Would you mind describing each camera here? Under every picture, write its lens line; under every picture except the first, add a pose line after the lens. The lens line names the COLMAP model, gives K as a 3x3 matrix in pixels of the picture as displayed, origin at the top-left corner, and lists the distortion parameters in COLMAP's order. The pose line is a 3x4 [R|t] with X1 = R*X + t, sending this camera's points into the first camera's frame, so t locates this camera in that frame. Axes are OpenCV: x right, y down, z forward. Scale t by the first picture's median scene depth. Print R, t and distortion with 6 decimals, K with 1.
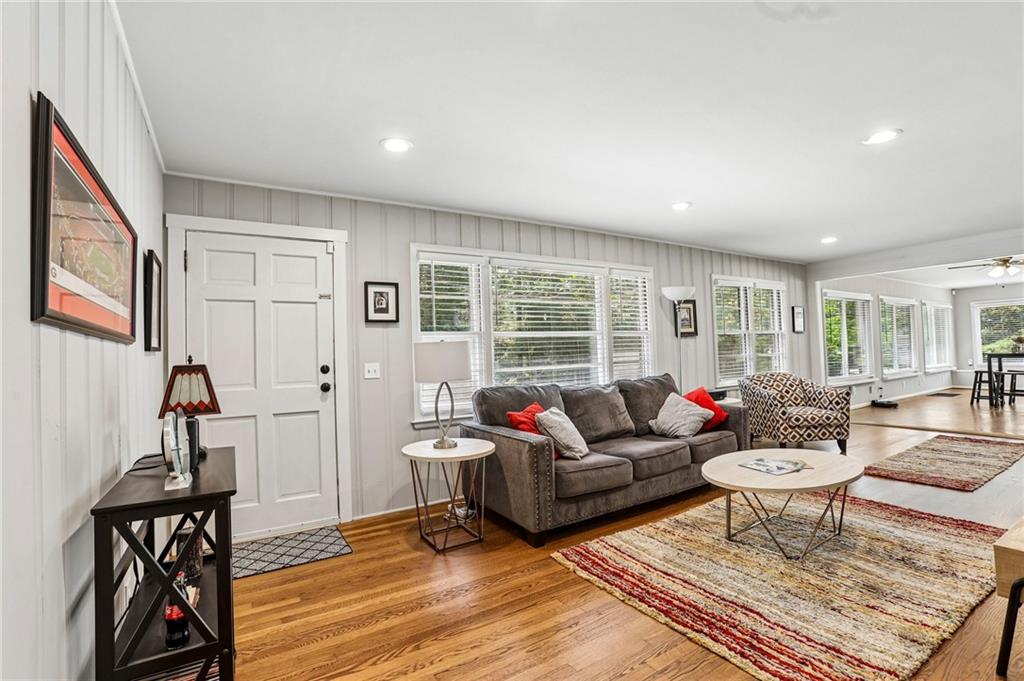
lens RADIAL K [[471.4, 0, 508.7], [0, 471.4, 339.5], [0, 0, 1]] dist [-0.073245, 0.030154]
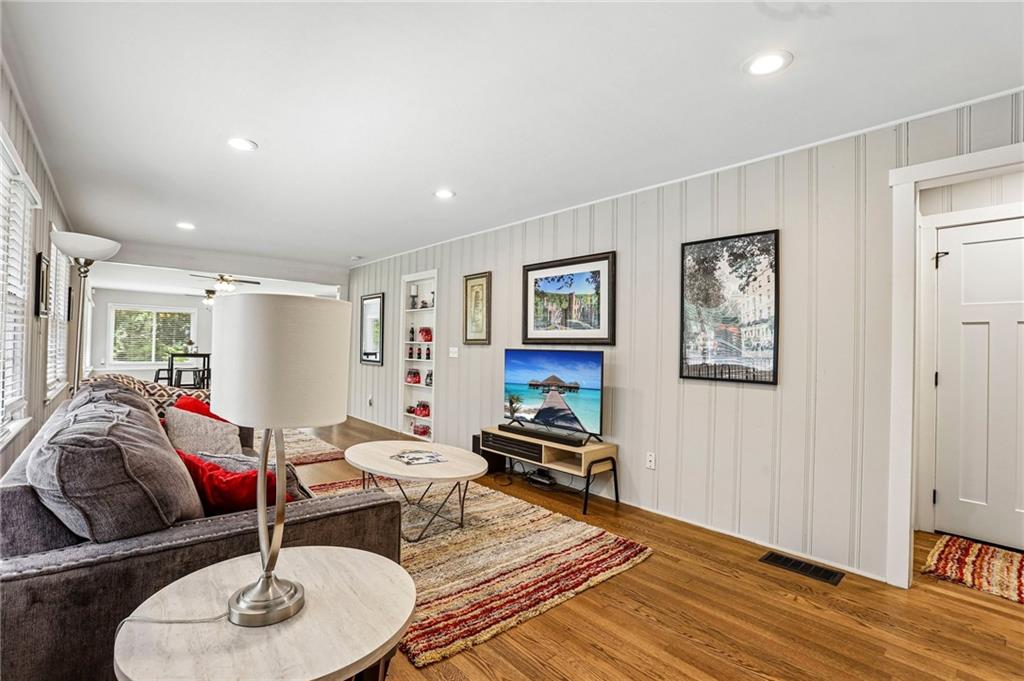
lens RADIAL K [[471.4, 0, 508.7], [0, 471.4, 339.5], [0, 0, 1]] dist [-0.073245, 0.030154]
pose [[-0.165891, 0.043482, 0.985185, -0.690333], [-0.046641, 0.997564, -0.051882, 0.057924], [-0.985040, -0.054556, -0.163459, 1.235047]]
